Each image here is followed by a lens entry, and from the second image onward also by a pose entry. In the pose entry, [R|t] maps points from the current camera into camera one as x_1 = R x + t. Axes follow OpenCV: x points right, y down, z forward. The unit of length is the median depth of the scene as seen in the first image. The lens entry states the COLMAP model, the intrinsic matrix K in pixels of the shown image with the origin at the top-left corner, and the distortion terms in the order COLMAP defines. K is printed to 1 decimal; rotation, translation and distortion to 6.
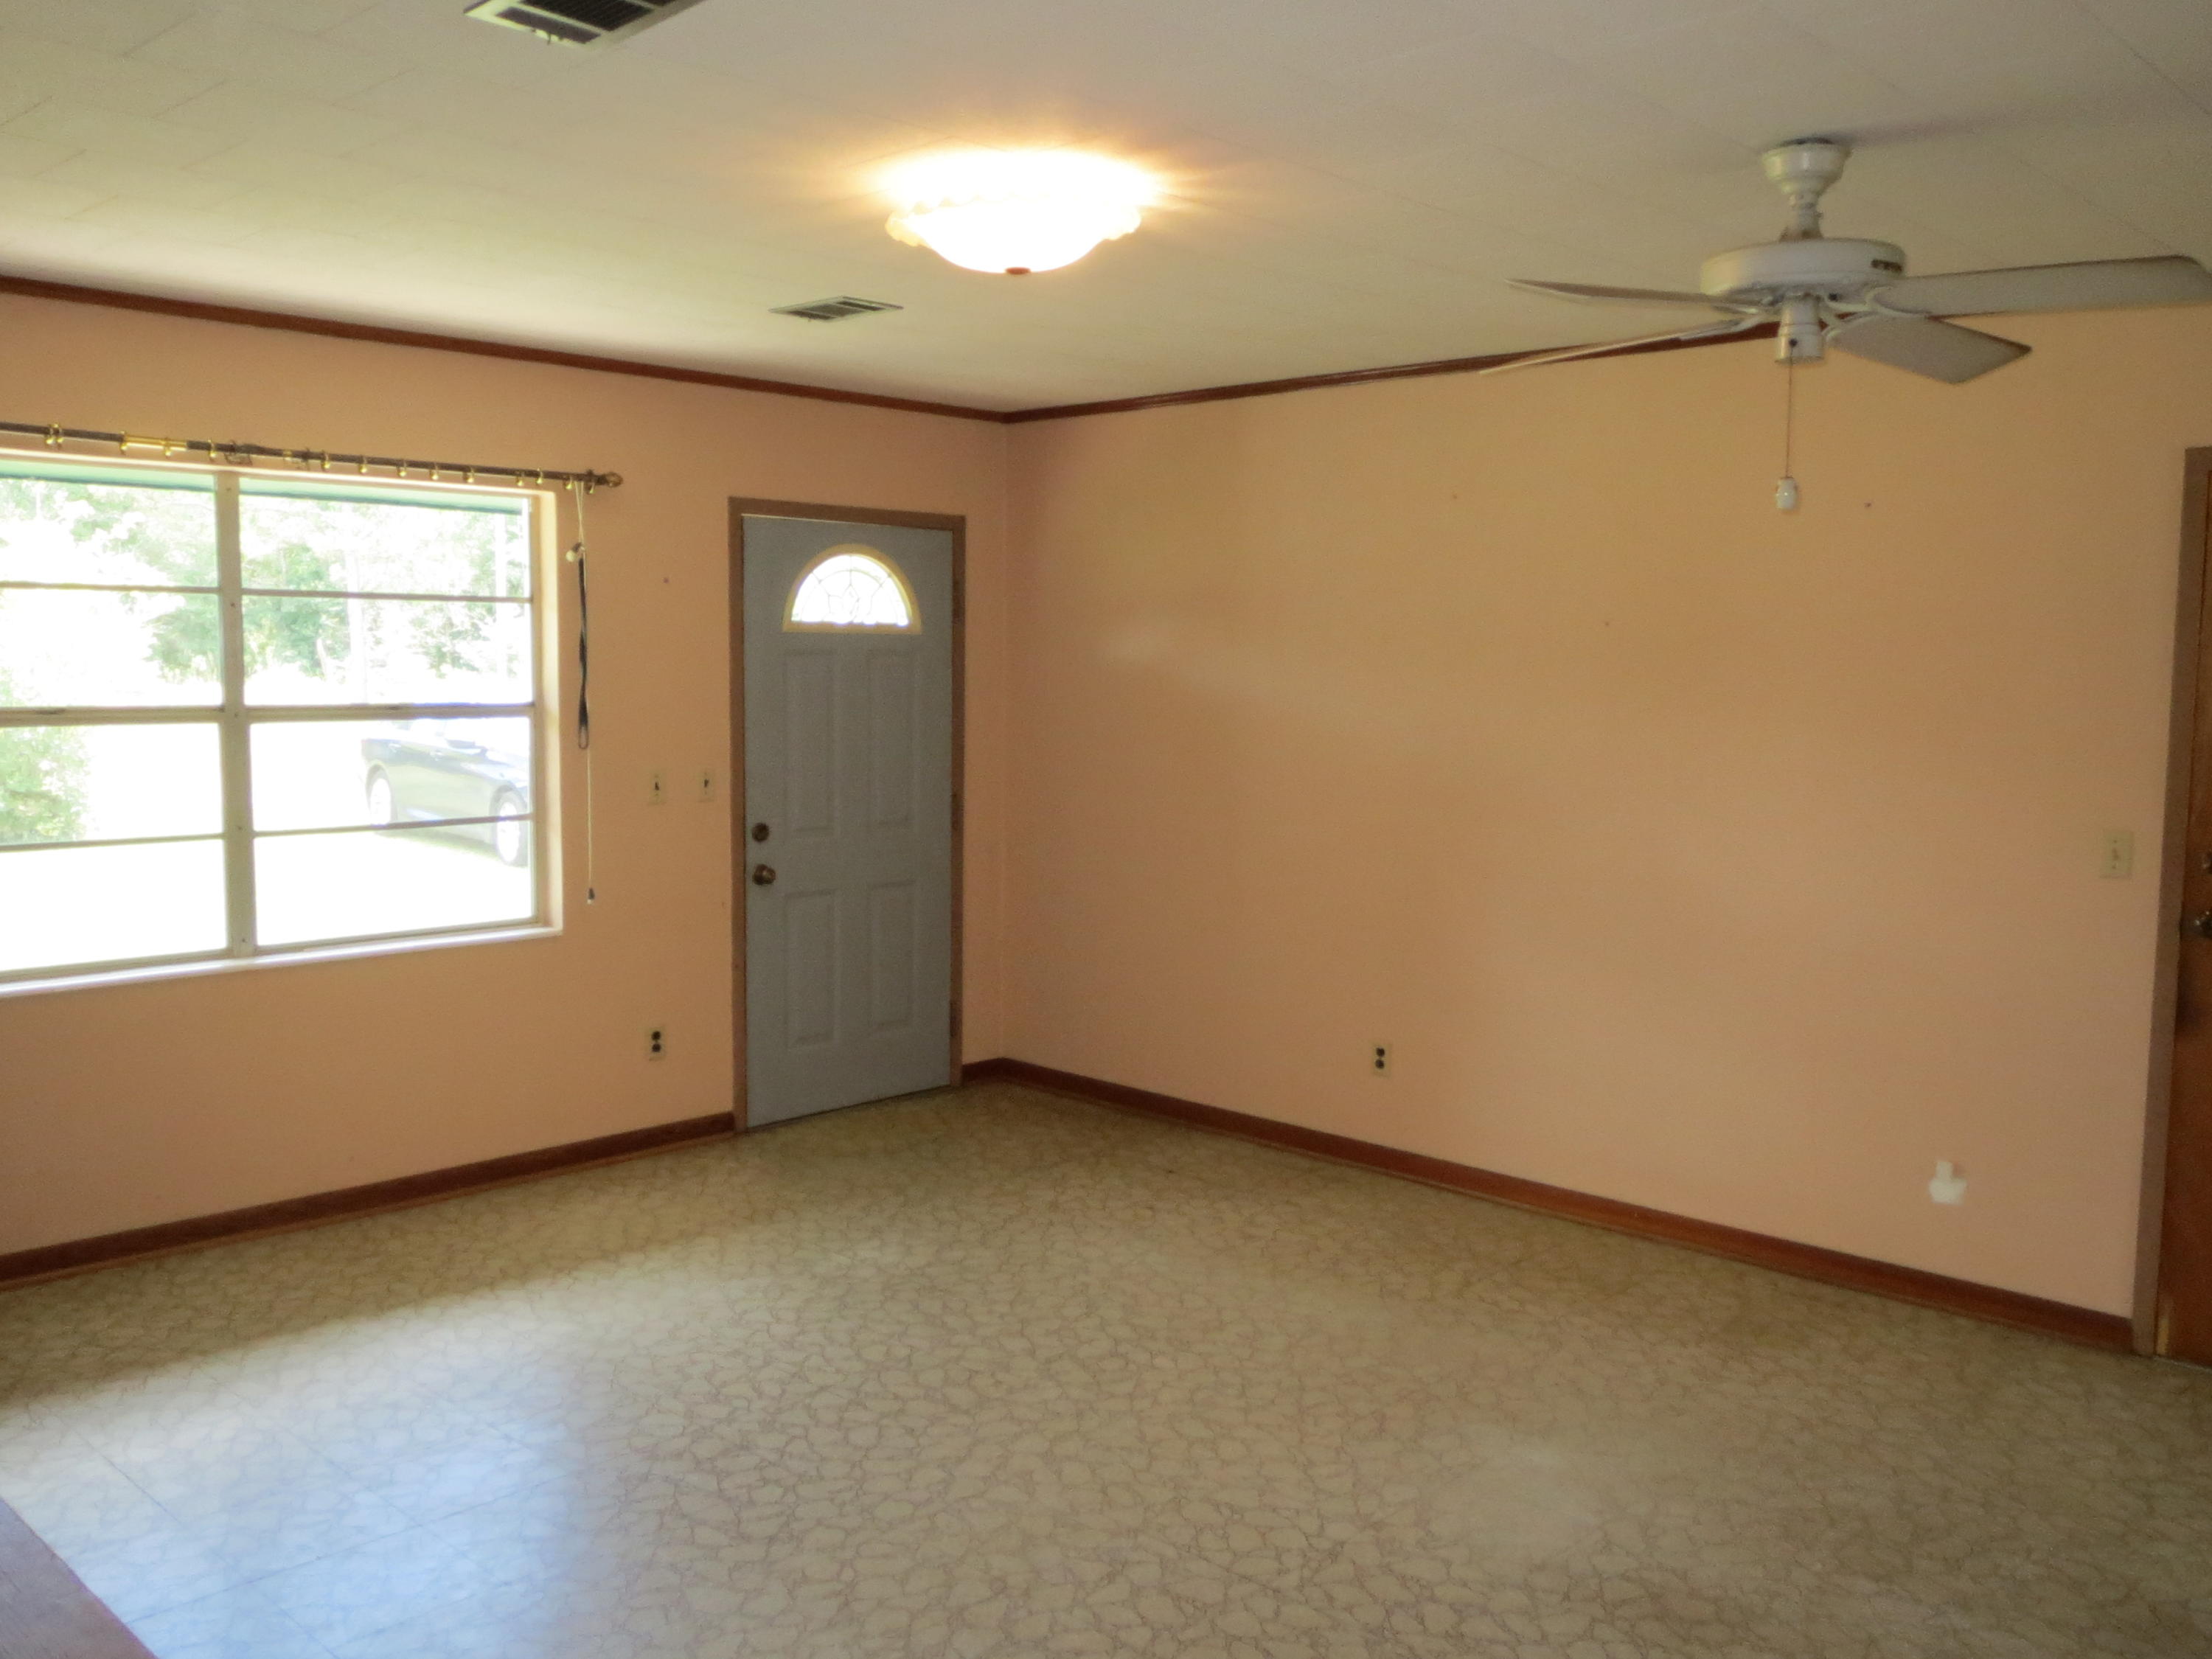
lens RADIAL K [[1868.0, 0, 1088.1], [0, 1868.0, 828.8], [0, 0, 1]] dist [-0.025761, 0.004249]
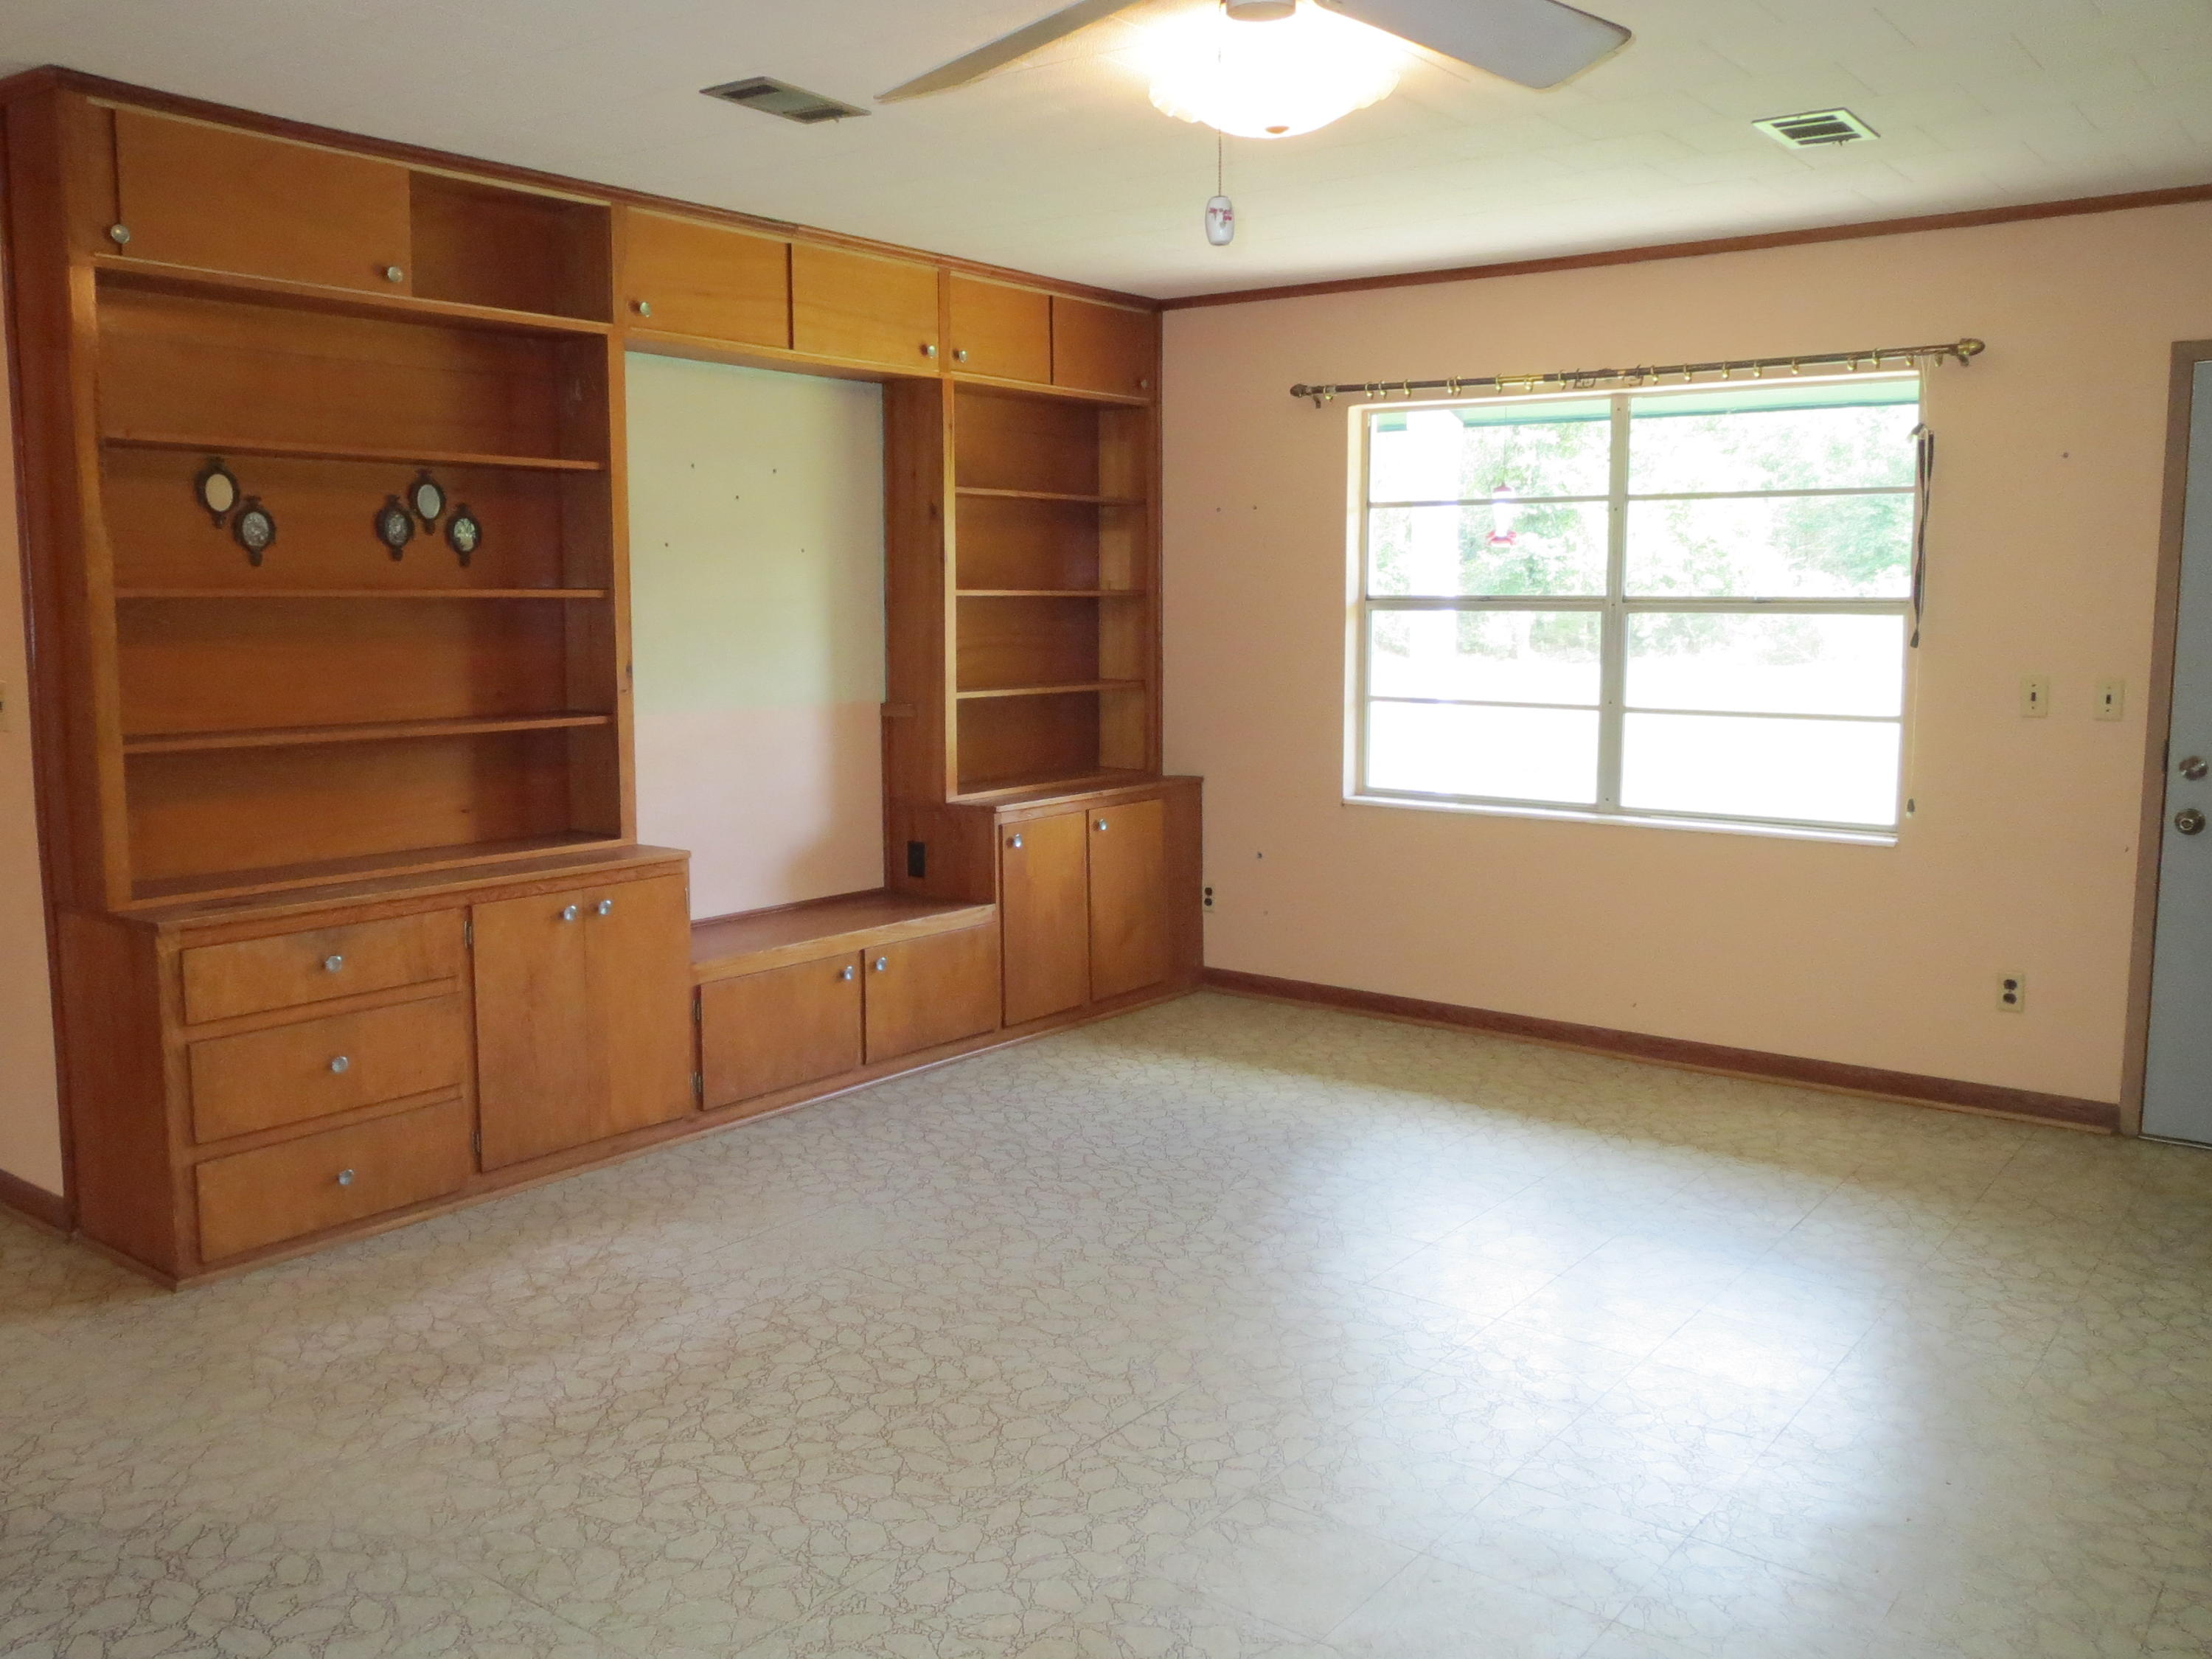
lens RADIAL K [[1868.0, 0, 1088.7], [0, 1868.0, 832.1], [0, 0, 1]] dist [-0.025761, 0.004249]
pose [[0.094917, 0.112451, -0.989114, 0.671809], [-0.093005, 0.990255, 0.103656, -0.010645], [0.991131, 0.082154, 0.104450, 0.556787]]
